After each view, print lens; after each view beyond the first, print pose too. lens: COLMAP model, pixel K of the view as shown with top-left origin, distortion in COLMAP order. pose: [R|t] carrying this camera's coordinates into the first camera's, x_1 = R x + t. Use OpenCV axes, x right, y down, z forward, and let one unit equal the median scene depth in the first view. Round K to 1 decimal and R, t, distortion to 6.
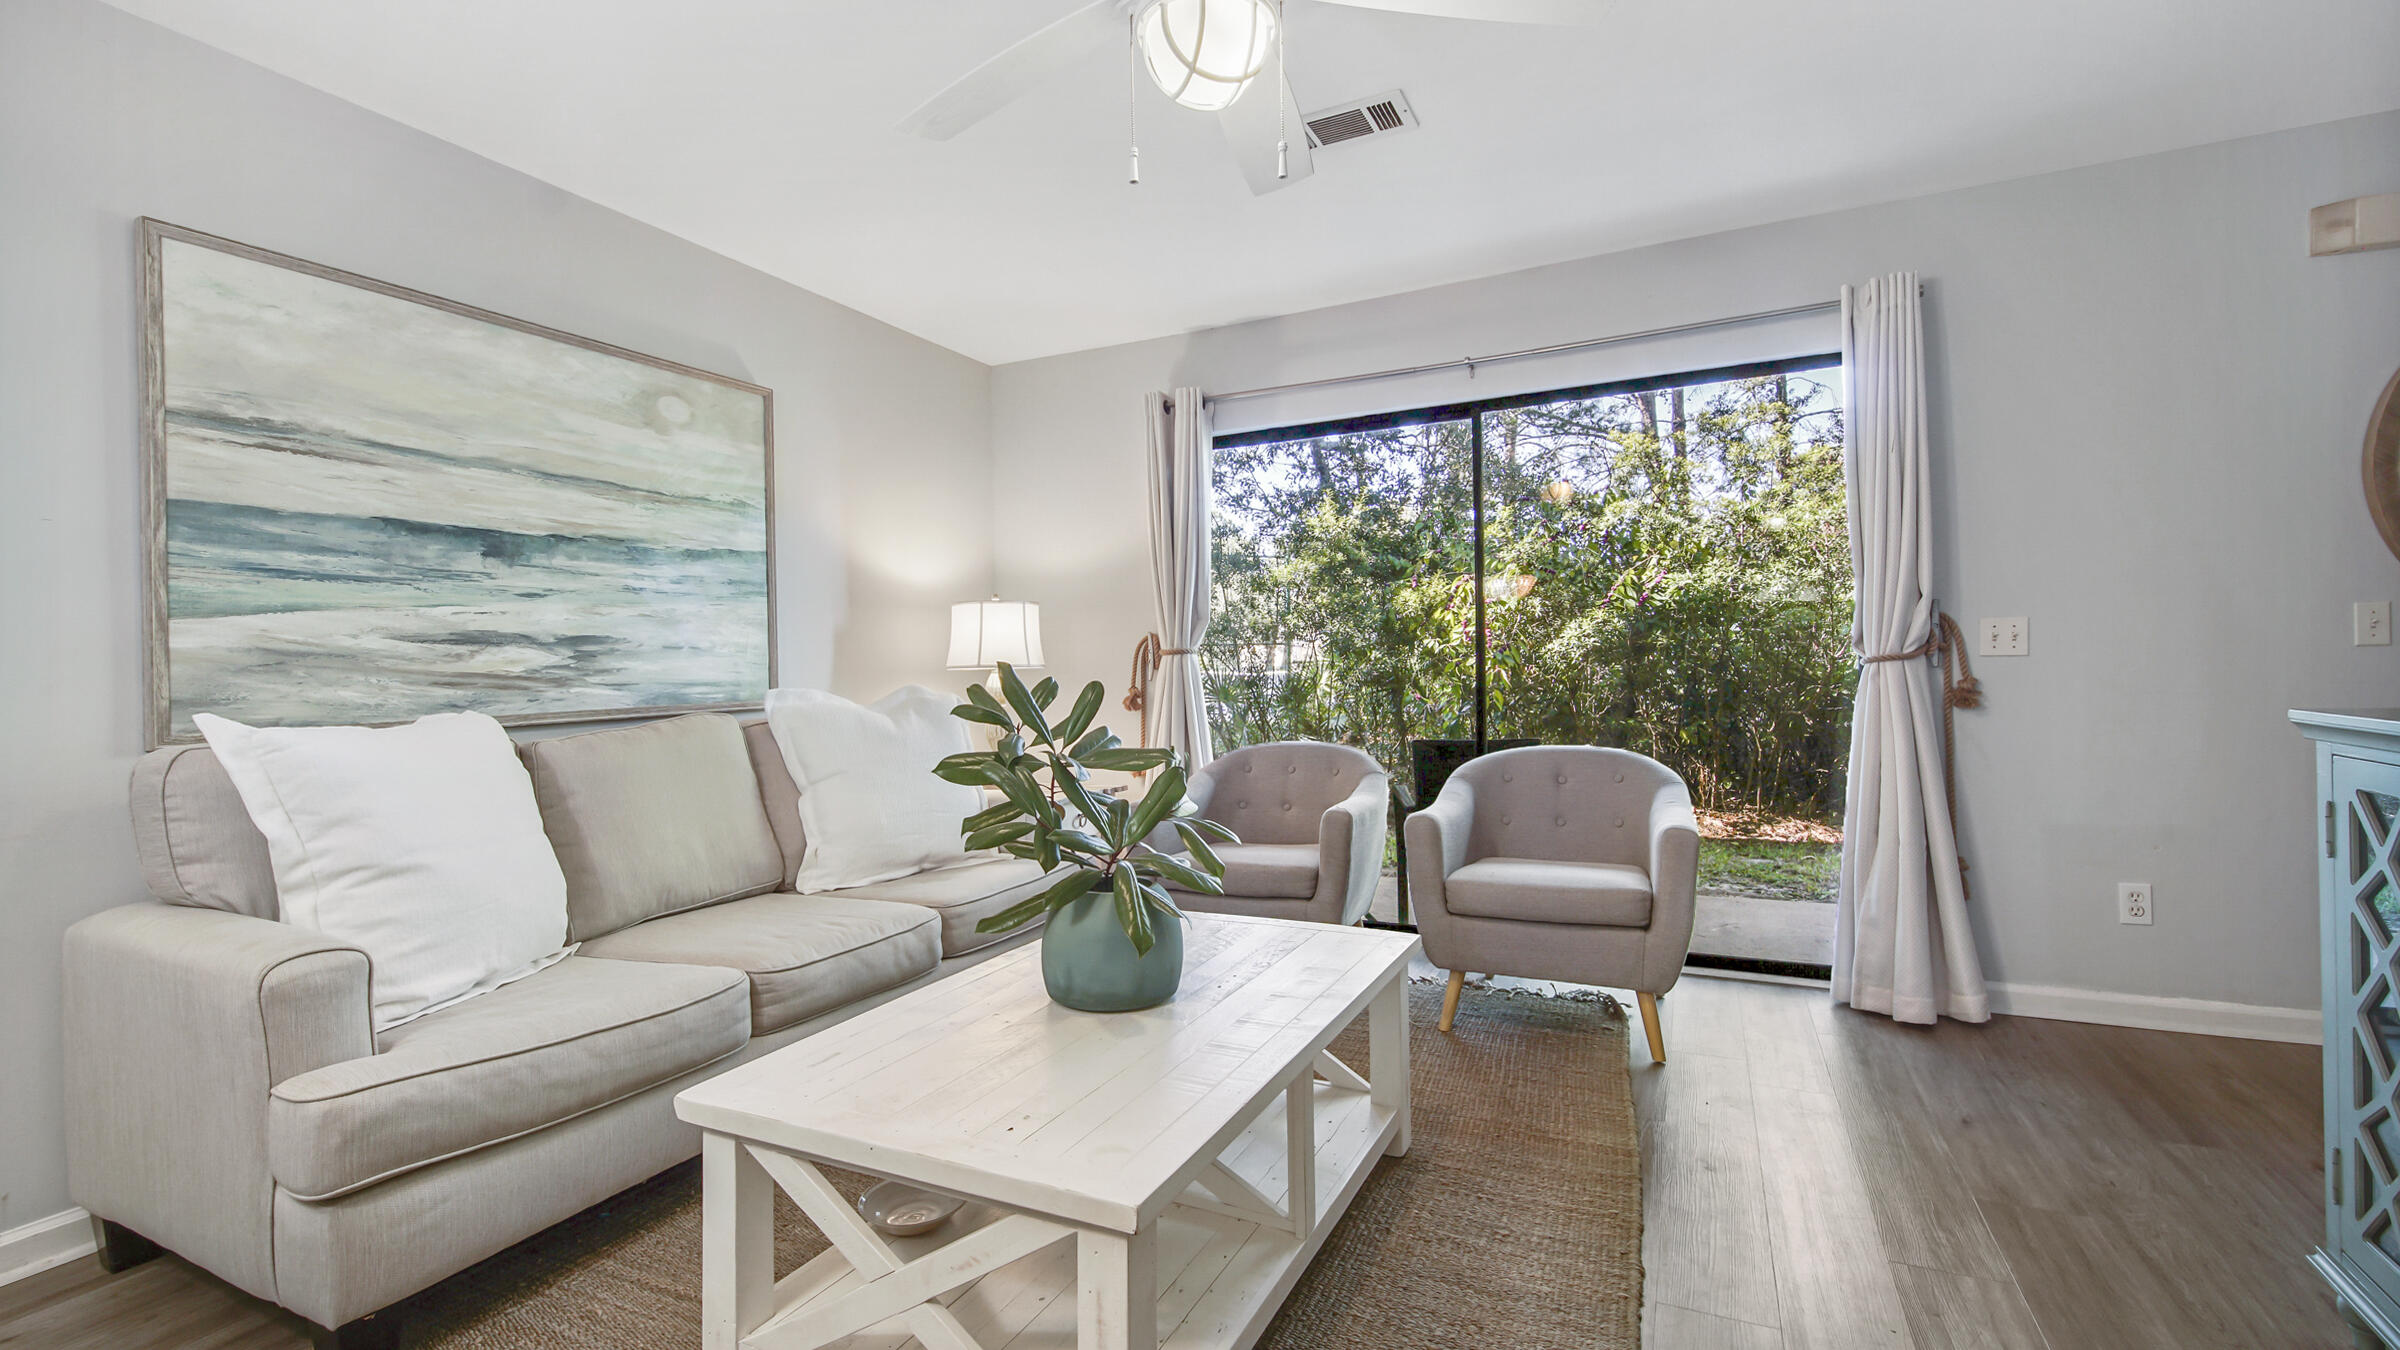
lens RADIAL K [[997.7, 0, 1251.7], [0, 997.7, 662.9], [0, 0, 1]] dist [0.000817, -0.011770]
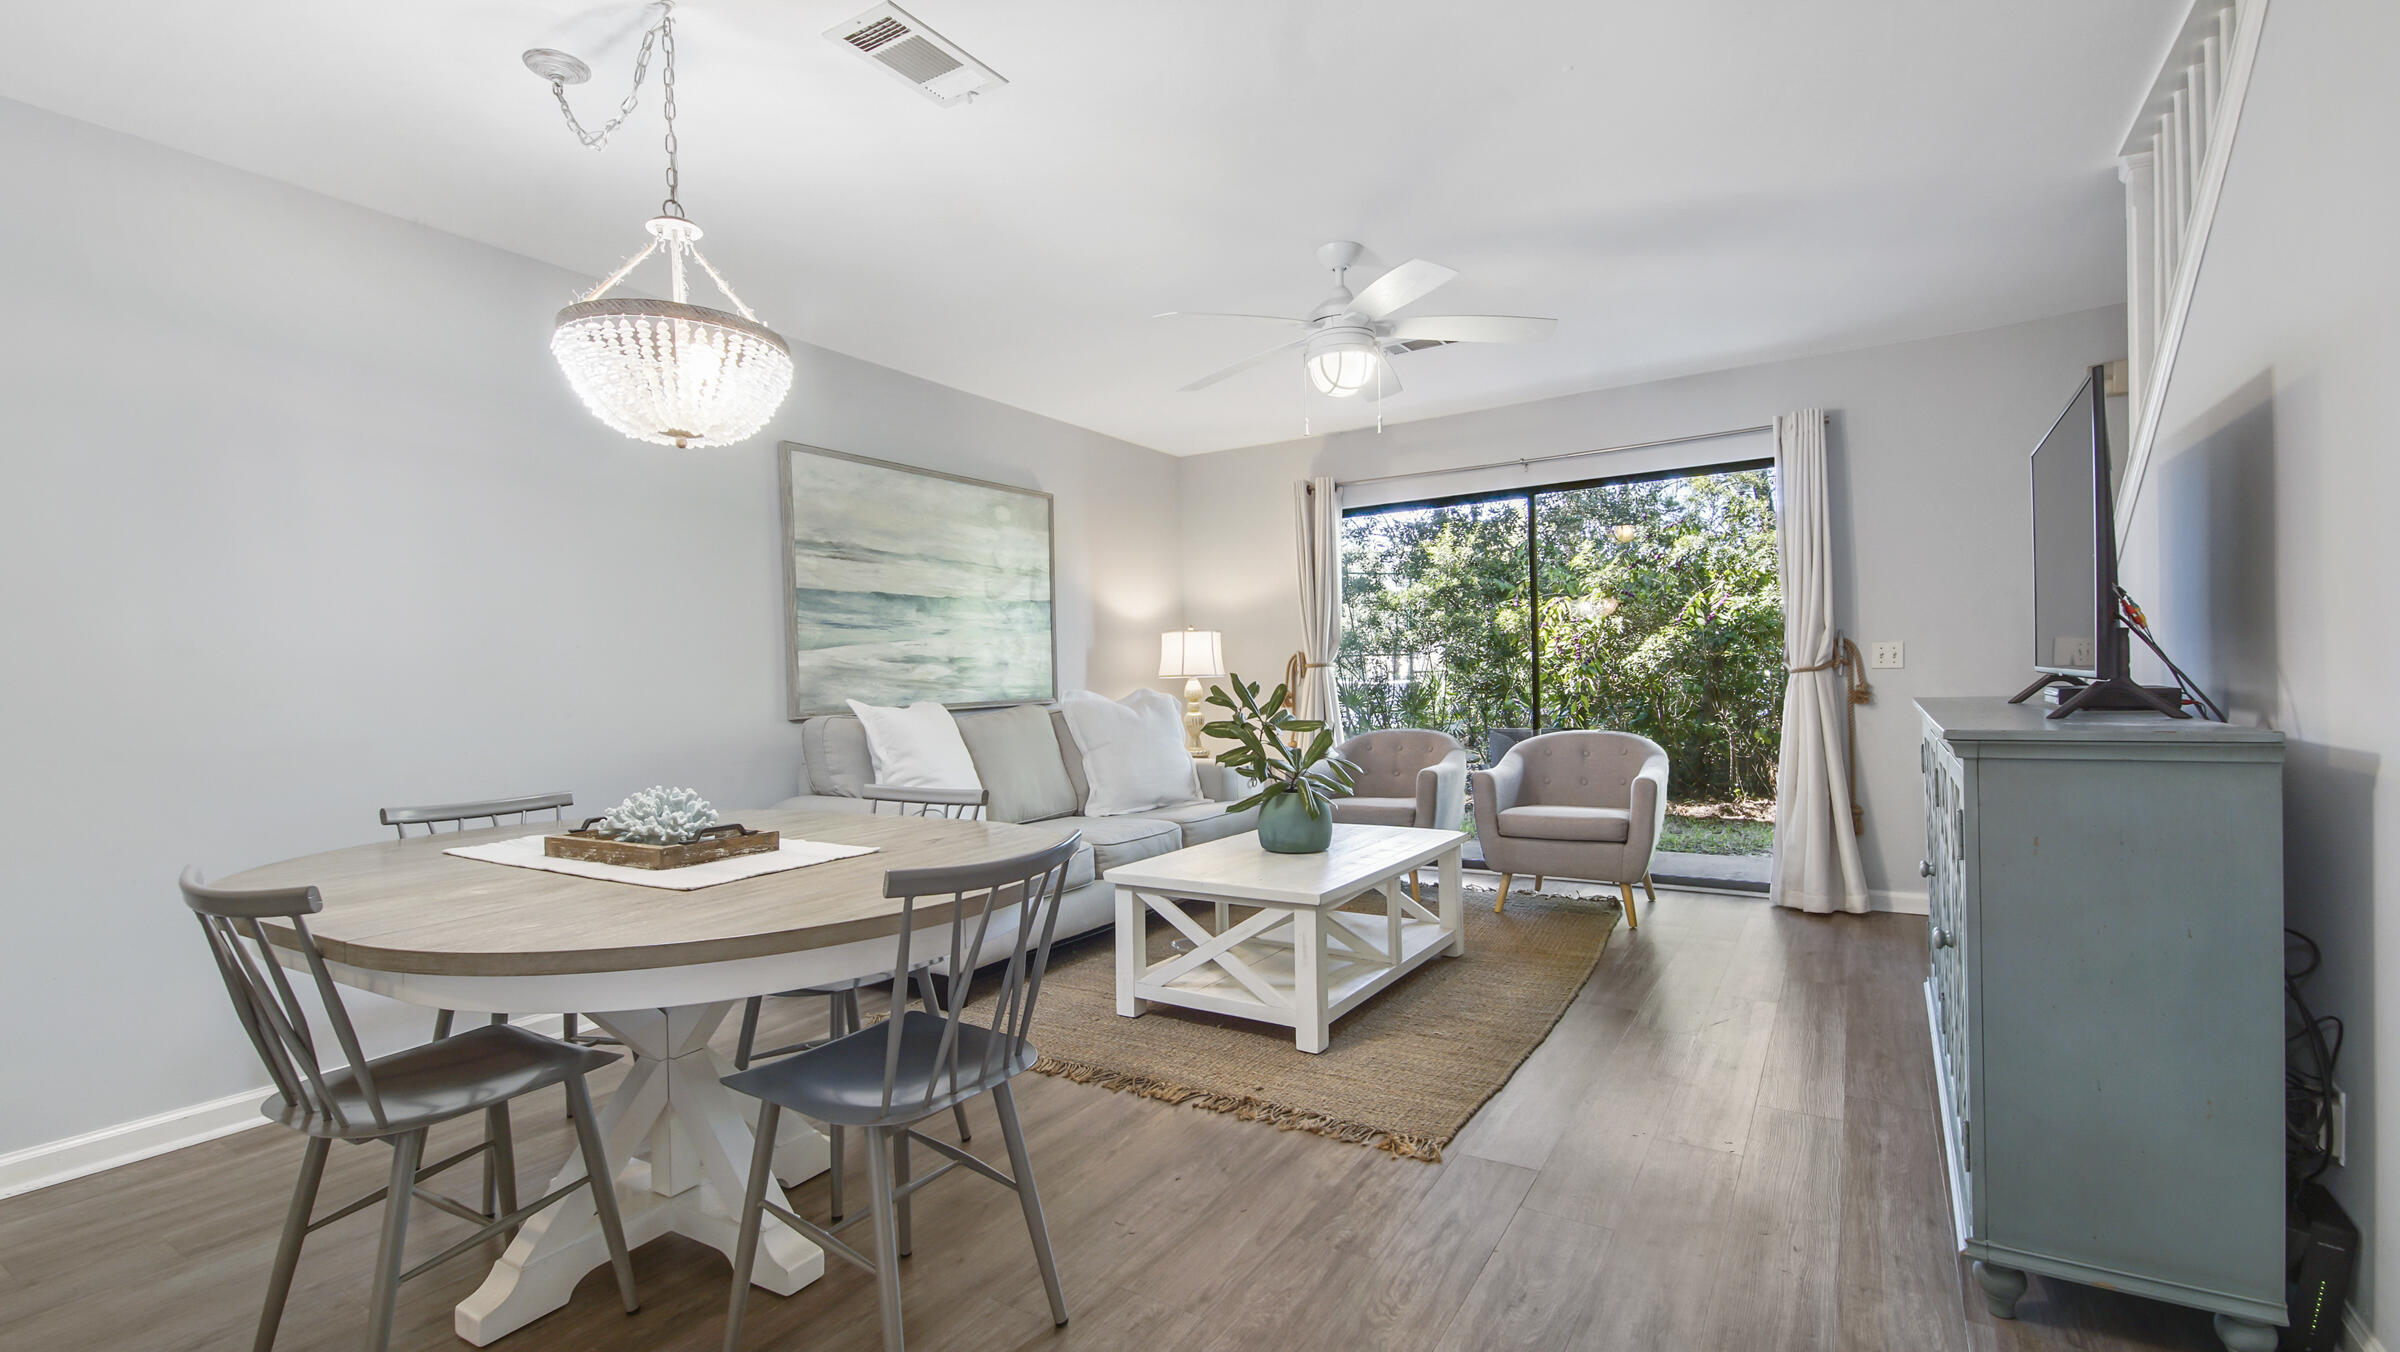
lens RADIAL K [[997.7, 0, 1251.7], [0, 997.7, 663.9], [0, 0, 1]] dist [0.000817, -0.011770]
pose [[0.992092, -0.002444, -0.125491, 0.010367], [0.001355, 0.999961, -0.008764, -0.001177], [0.125508, 0.008524, 0.992056, -0.531840]]
